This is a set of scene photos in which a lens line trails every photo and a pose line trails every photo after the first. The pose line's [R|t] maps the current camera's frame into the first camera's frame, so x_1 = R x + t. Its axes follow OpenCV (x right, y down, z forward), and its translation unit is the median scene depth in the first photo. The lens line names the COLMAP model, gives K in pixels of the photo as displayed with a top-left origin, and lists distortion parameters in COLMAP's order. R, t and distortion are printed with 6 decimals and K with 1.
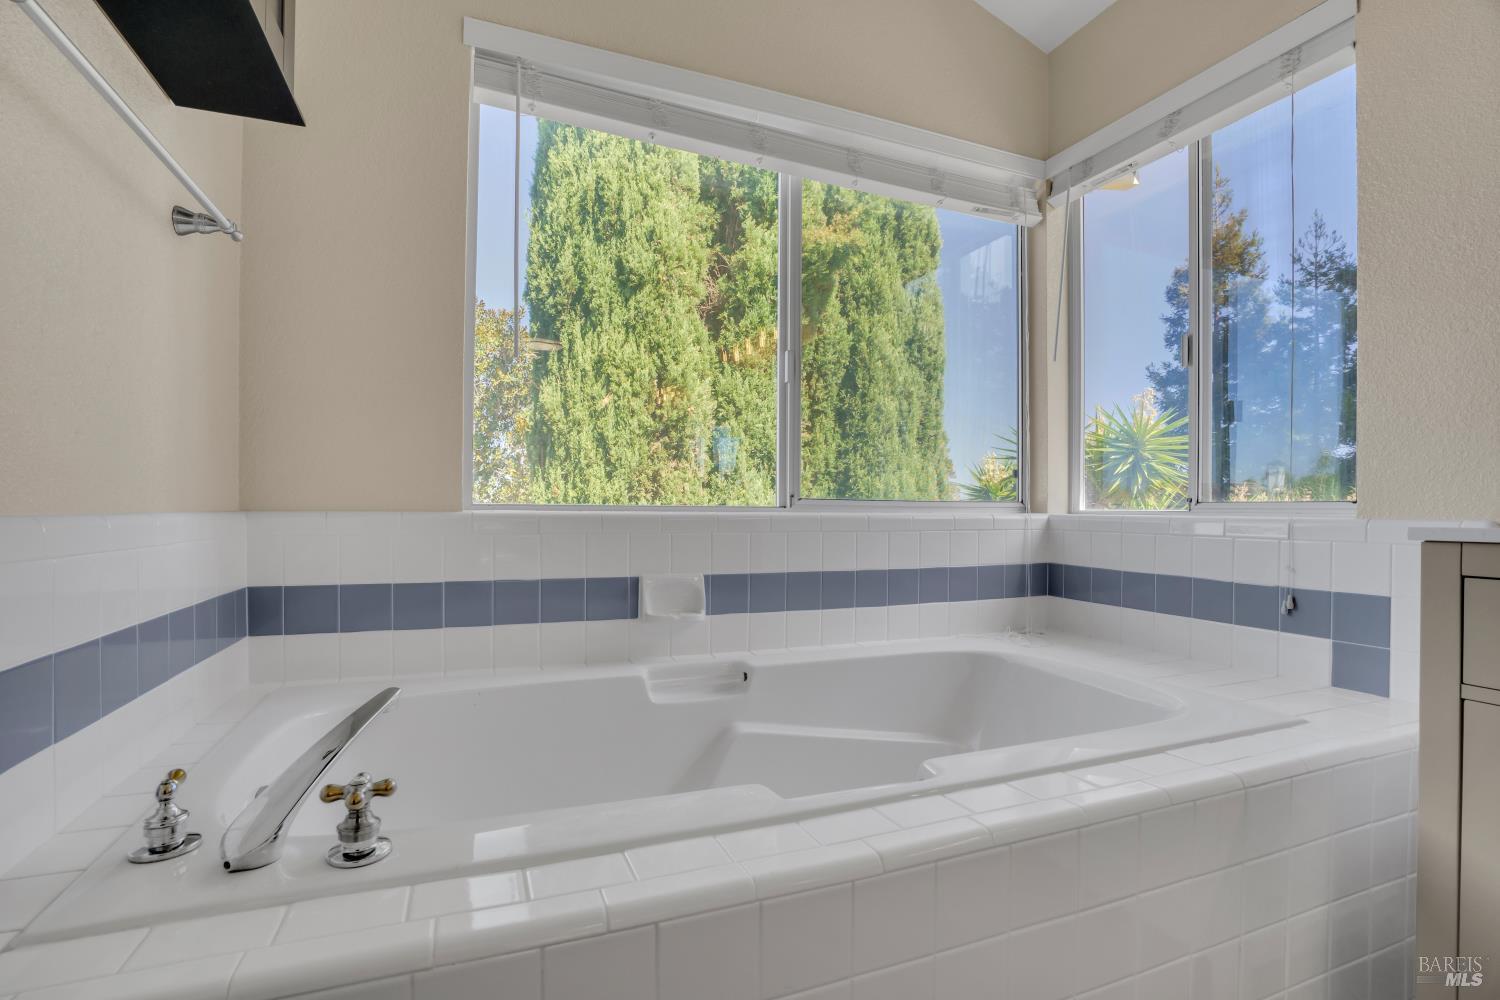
lens RADIAL K [[701.5, 0, 740.8], [0, 701.5, 502.0], [0, 0, 1]] dist [-0.040173, 0.013792]
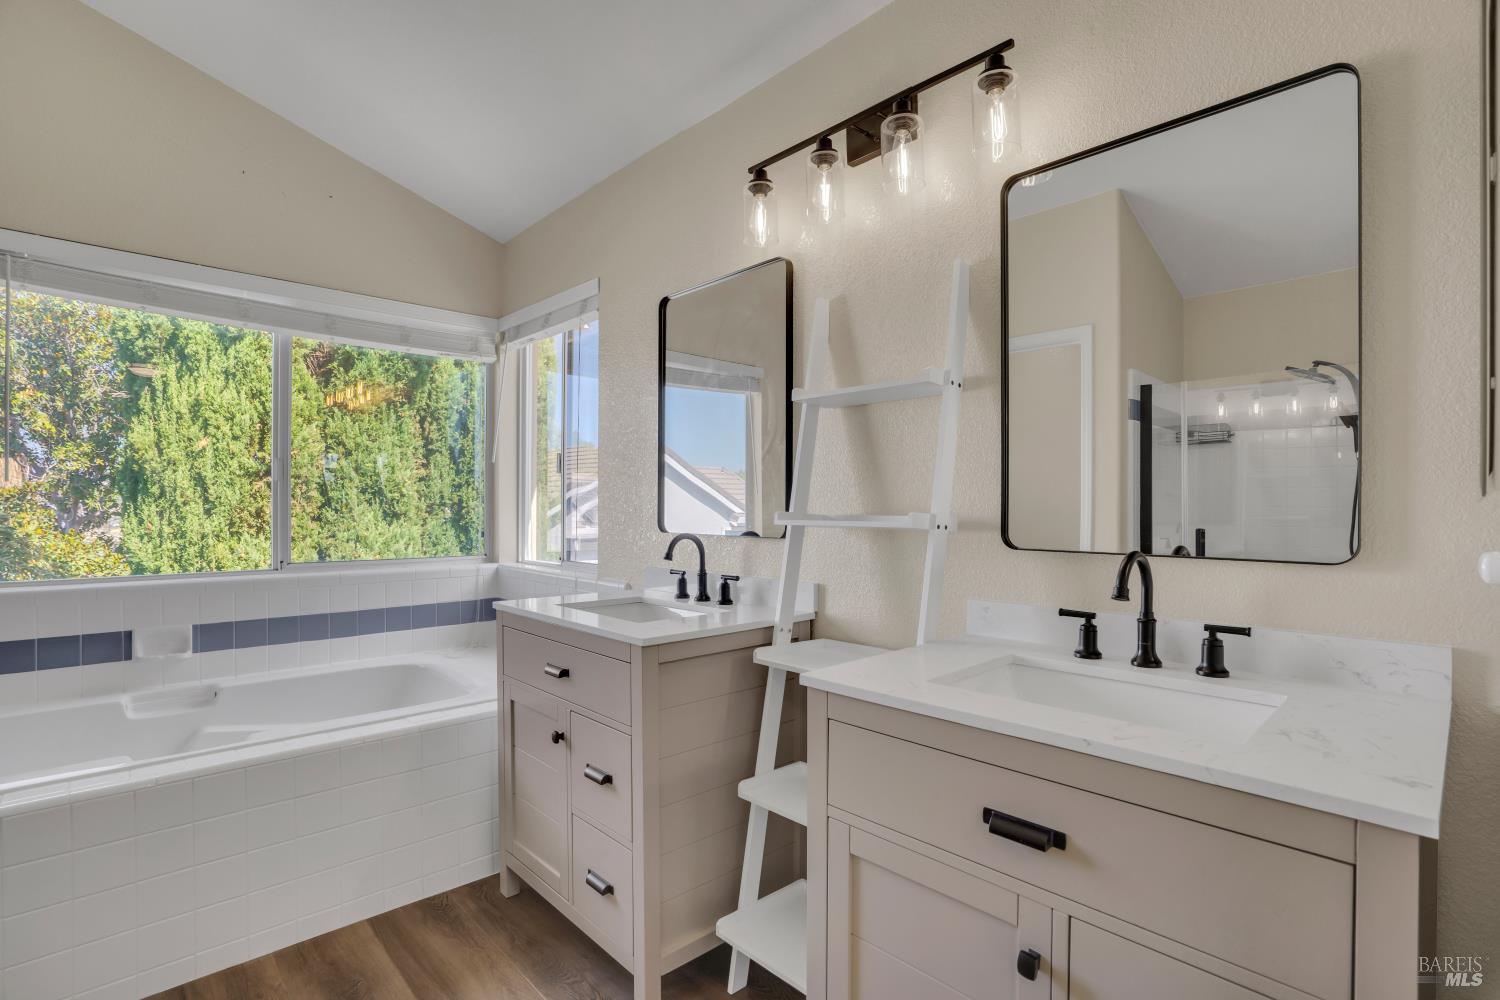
lens RADIAL K [[701.5, 0, 741.6], [0, 701.5, 506.2], [0, 0, 1]] dist [-0.040173, 0.013792]
pose [[0.931911, -0.007284, 0.362615, 0.187914], [0.002446, 0.999902, 0.013800, -0.059519], [-0.362680, -0.011974, 0.931837, -0.270392]]
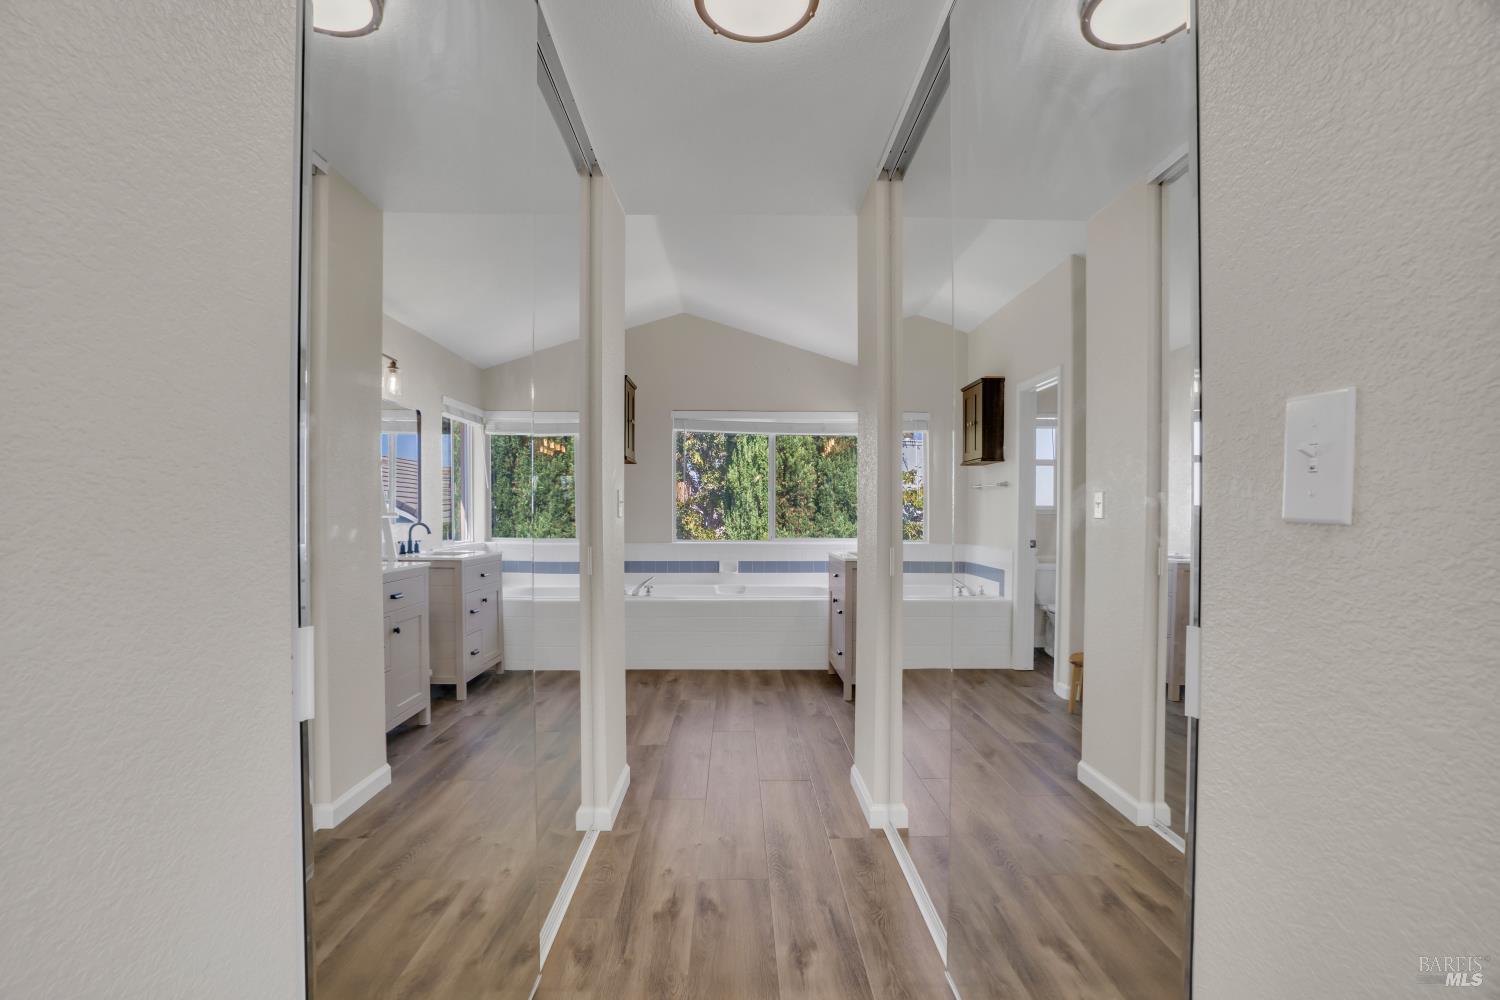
lens RADIAL K [[701.5, 0, 738.9], [0, 701.5, 509.0], [0, 0, 1]] dist [-0.040173, 0.013792]
pose [[0.932995, -0.006351, -0.359834, 0.459771], [0.008307, 0.999958, 0.003888, -0.063259], [0.359794, -0.006616, 0.933008, -0.848085]]
